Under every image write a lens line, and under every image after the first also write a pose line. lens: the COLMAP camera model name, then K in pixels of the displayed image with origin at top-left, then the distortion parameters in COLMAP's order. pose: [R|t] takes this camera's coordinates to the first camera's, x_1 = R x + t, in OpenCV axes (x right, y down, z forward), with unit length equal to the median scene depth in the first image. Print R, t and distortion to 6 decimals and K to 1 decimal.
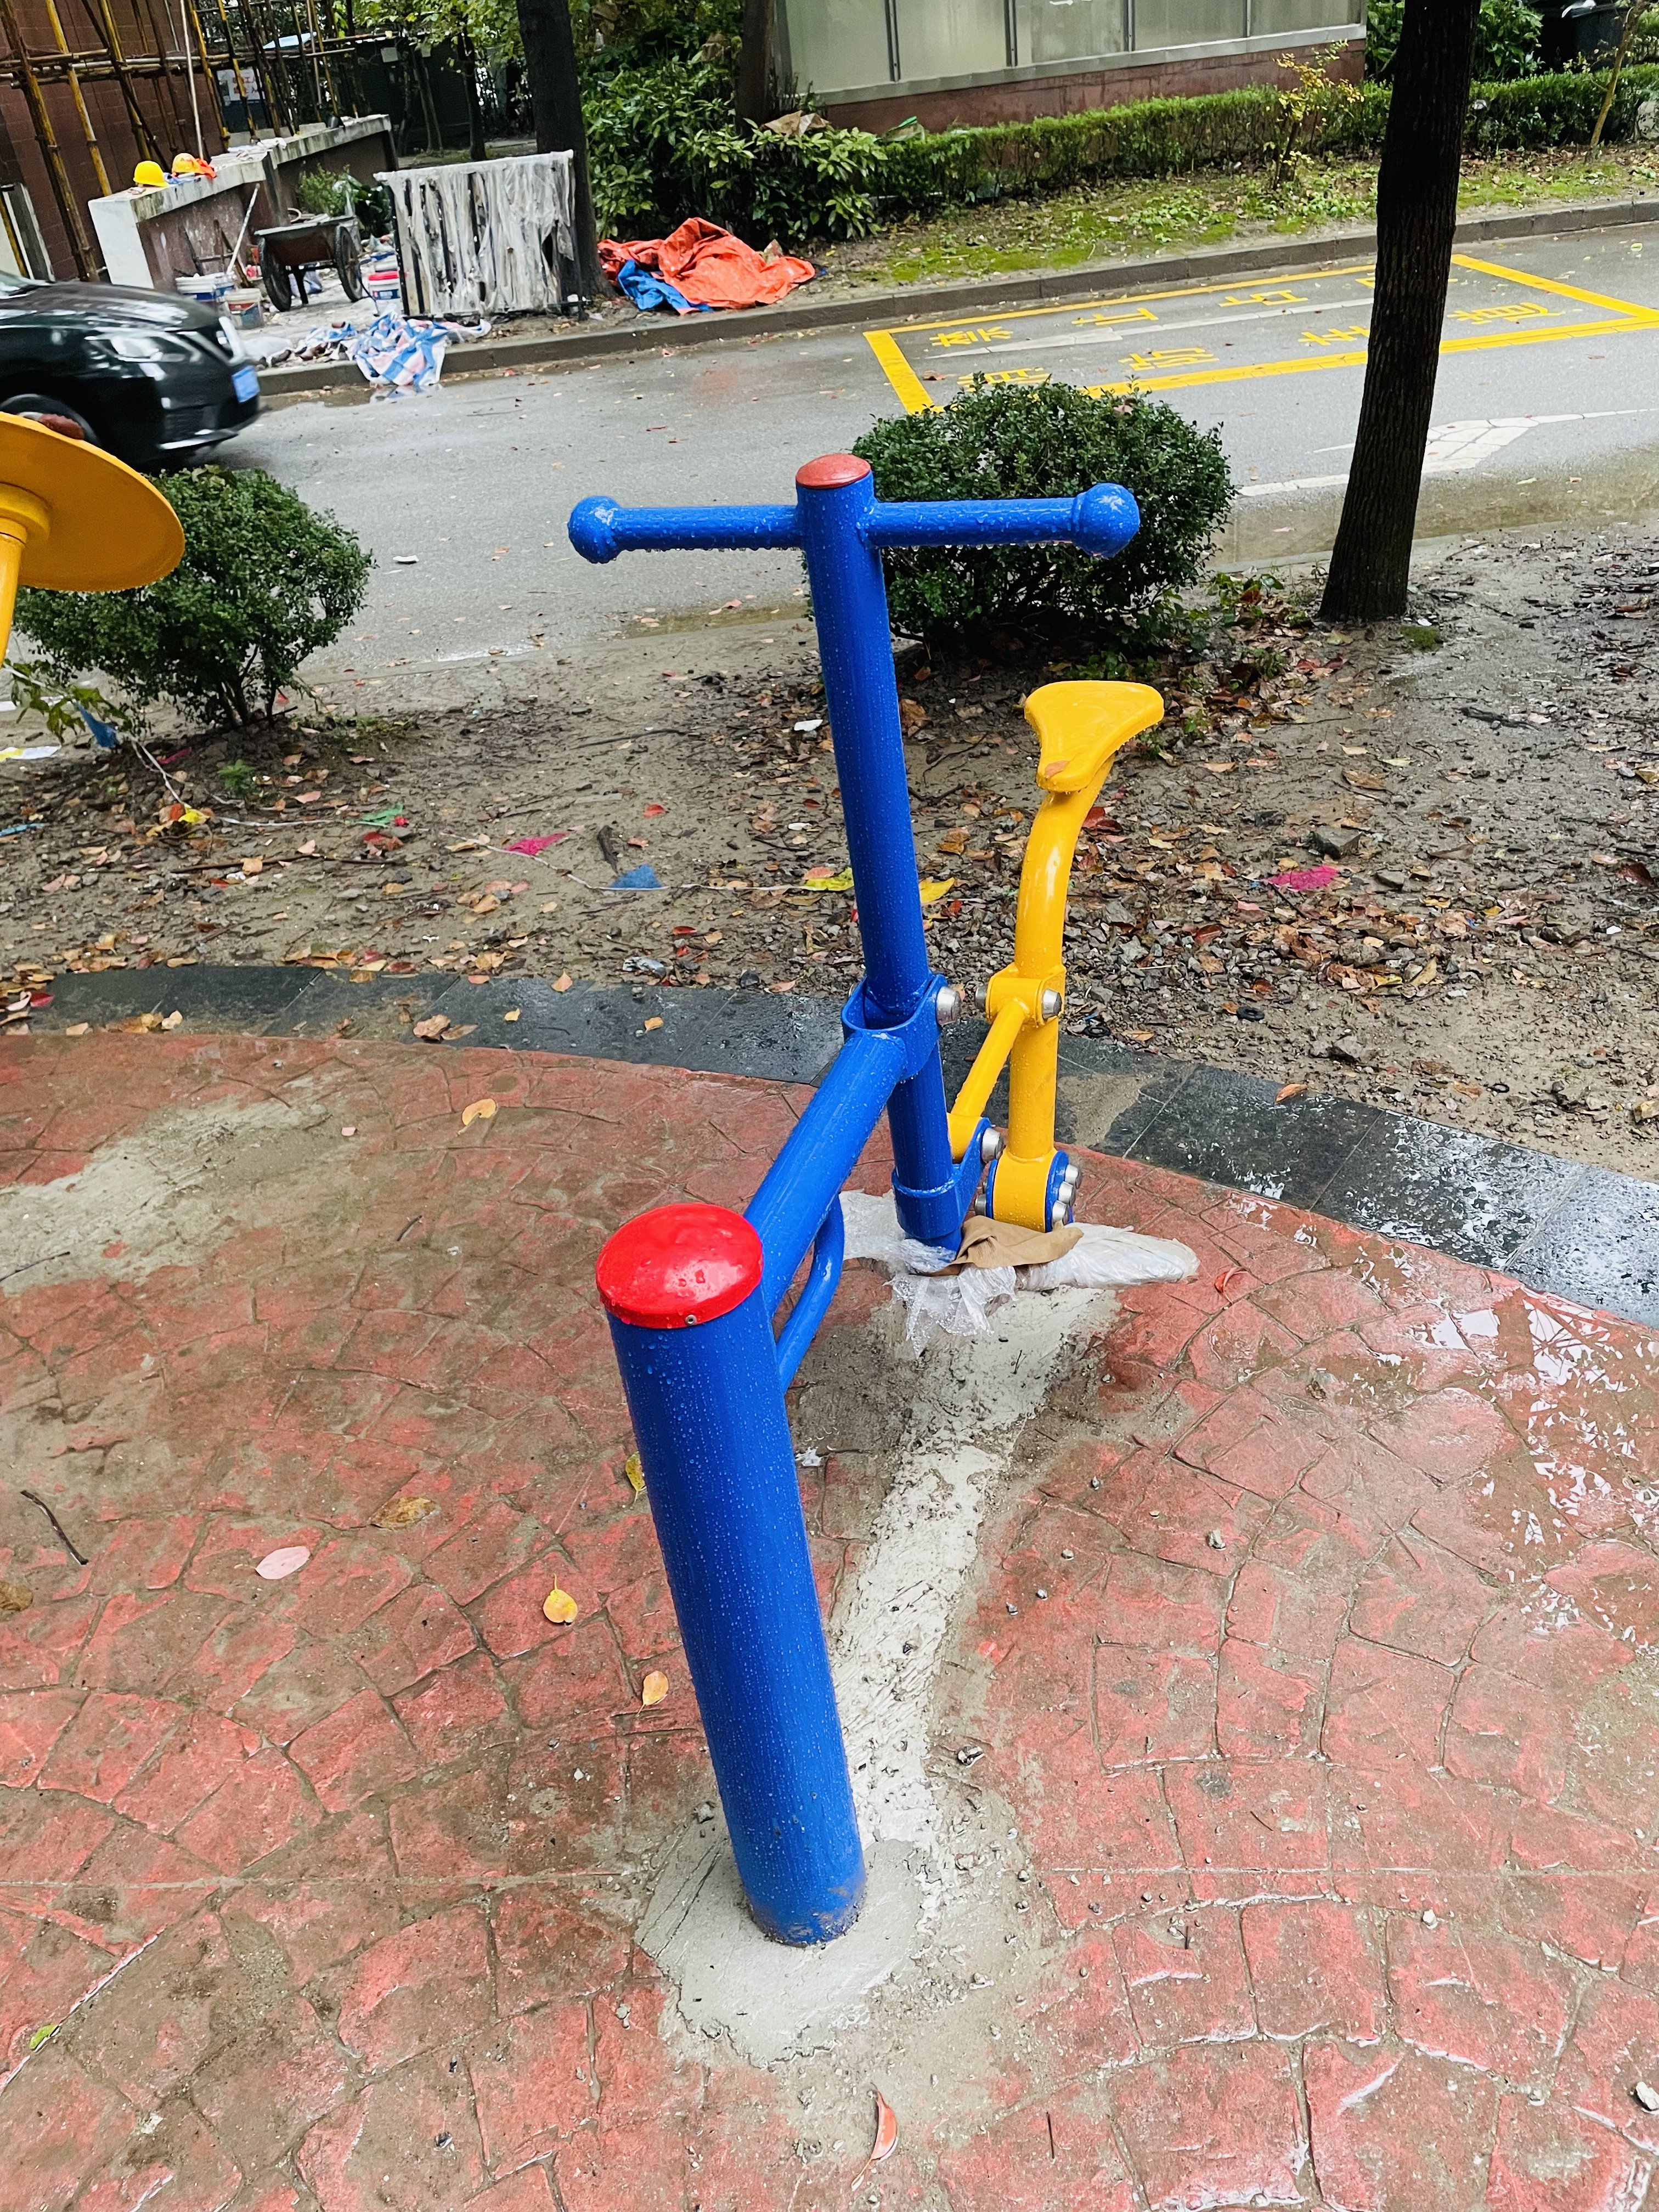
lens RADIAL K [[1656.9, 0, 801.8], [0, 1656.9, 1039.9], [0, 0, 1]] dist [0.110142, -0.131182]
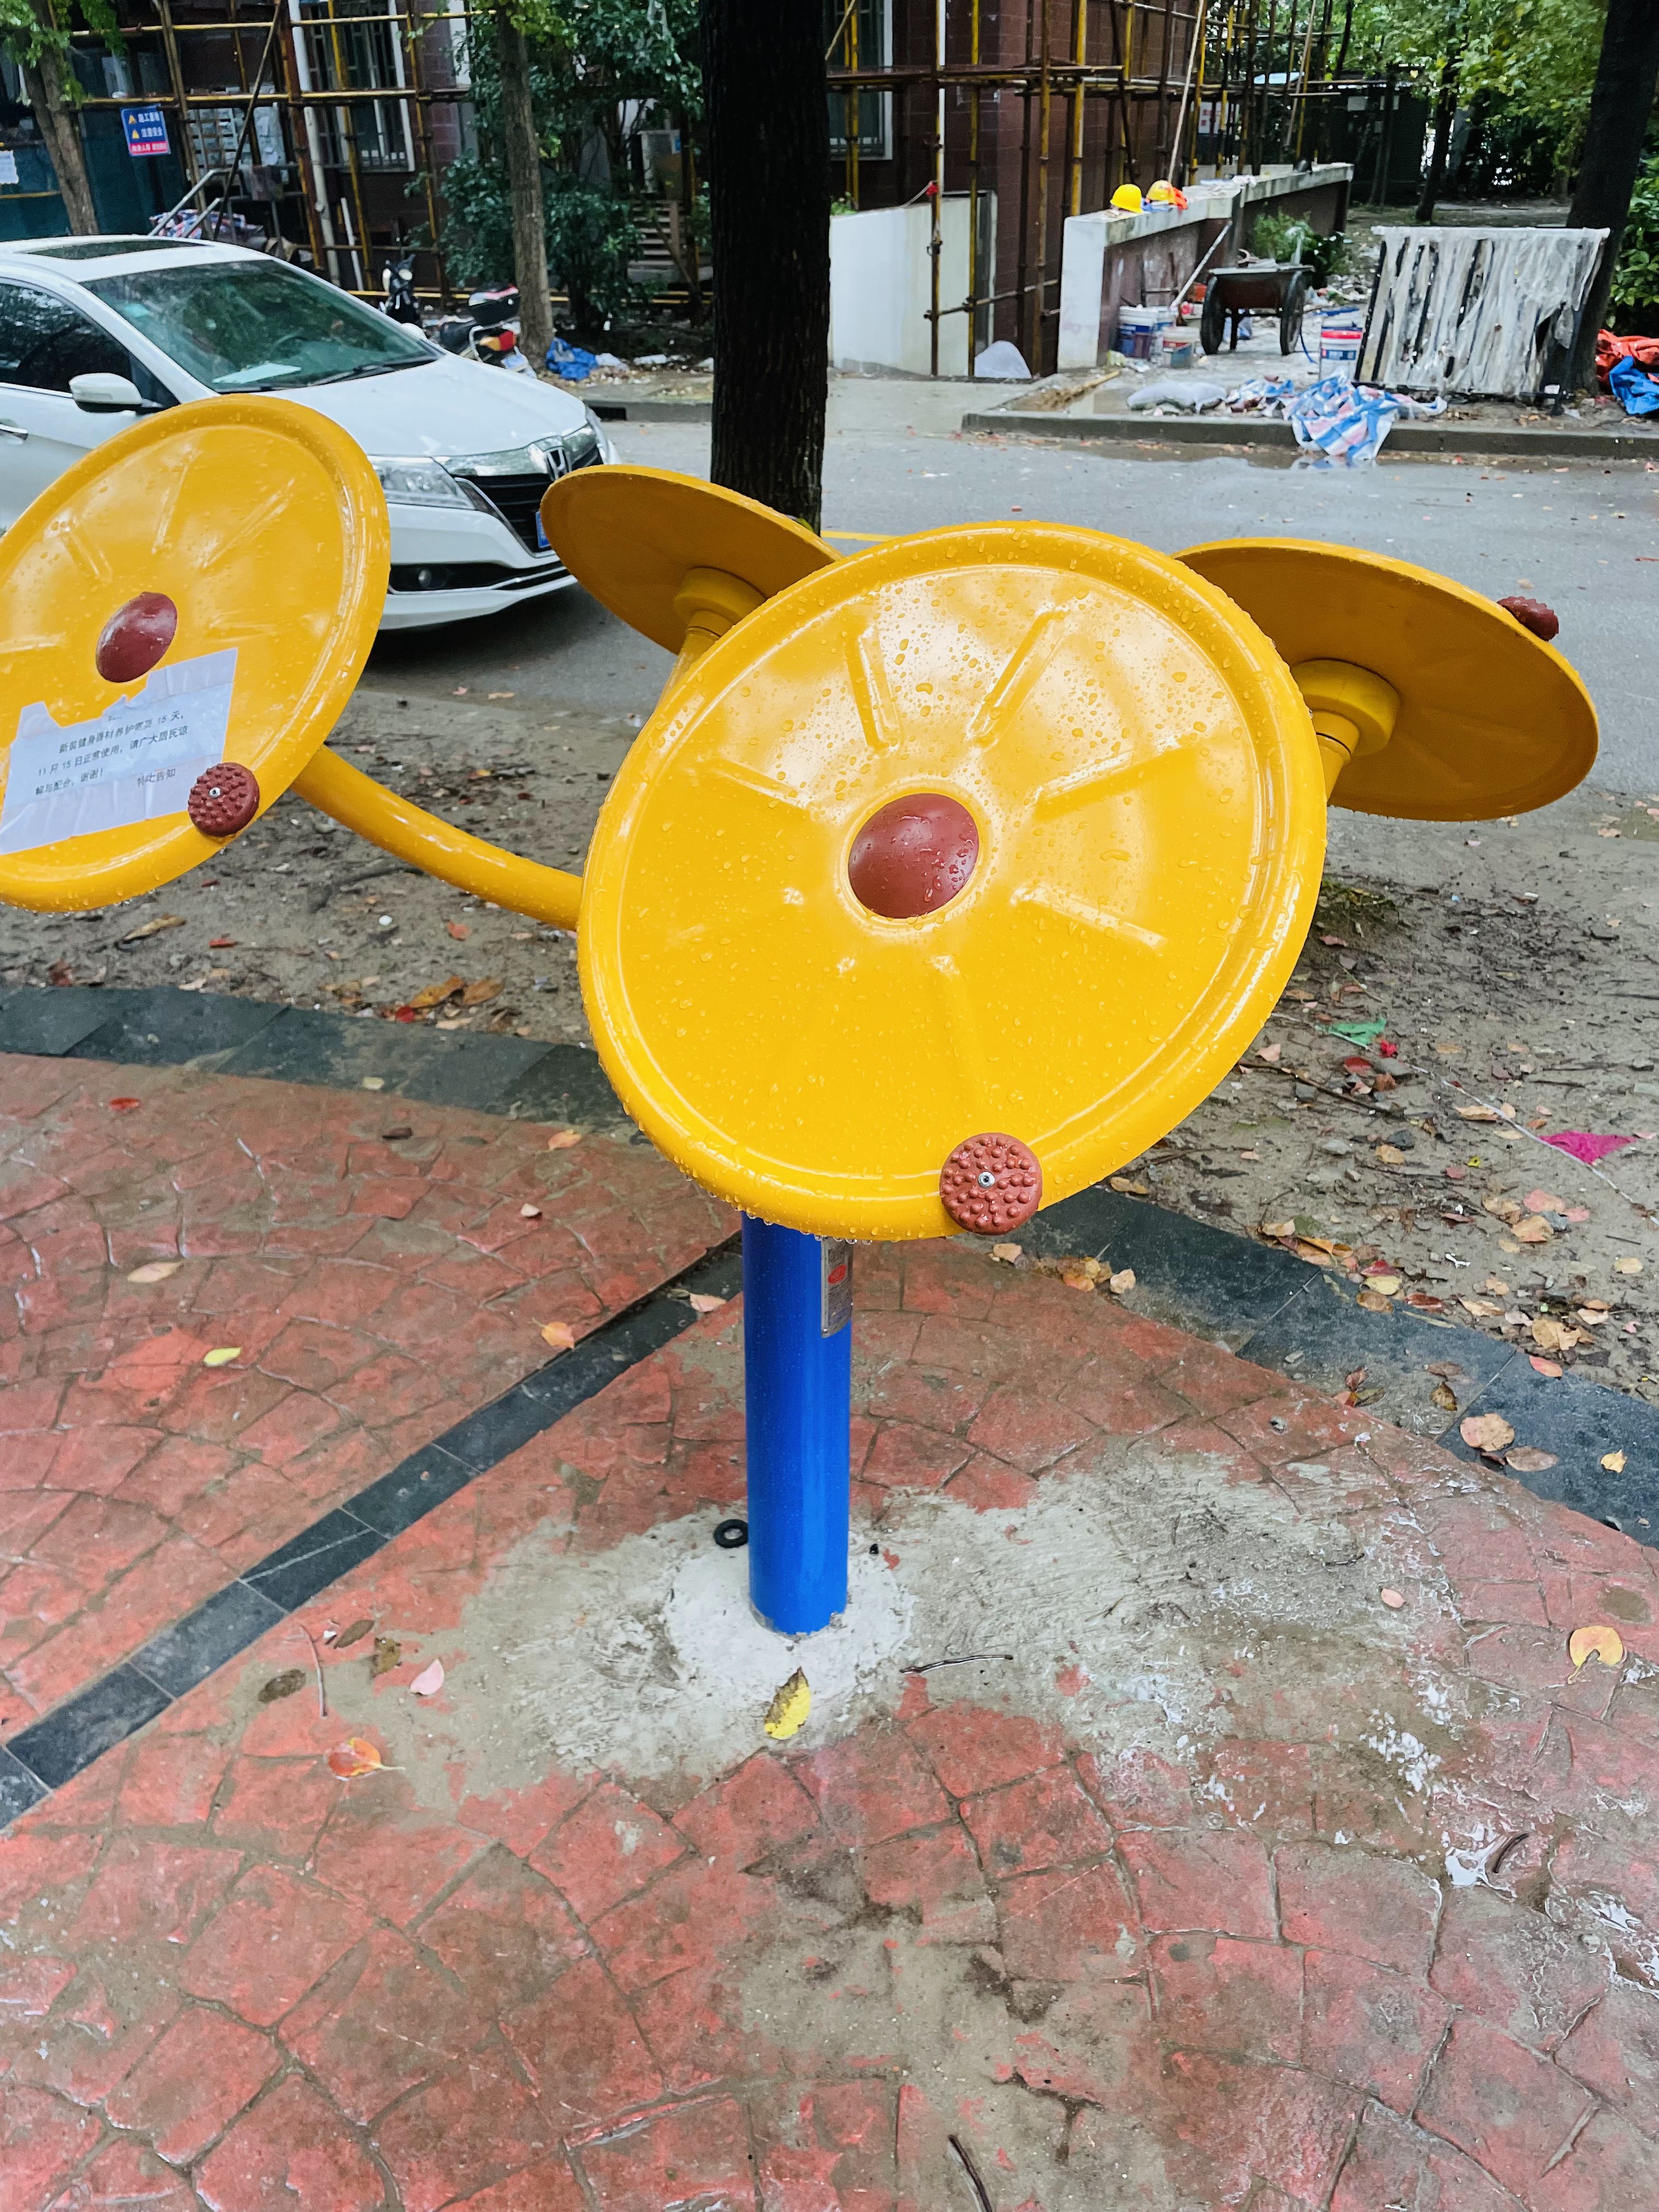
lens RADIAL K [[1656.9, 0, 801.8], [0, 1656.9, 1039.9], [0, 0, 1]] dist [0.110142, -0.131182]
pose [[0.891931, 0.296065, -0.341765, -0.085902], [-0.302726, 0.952434, 0.035030, -0.030976], [0.335880, 0.072217, 0.939132, 0.067085]]
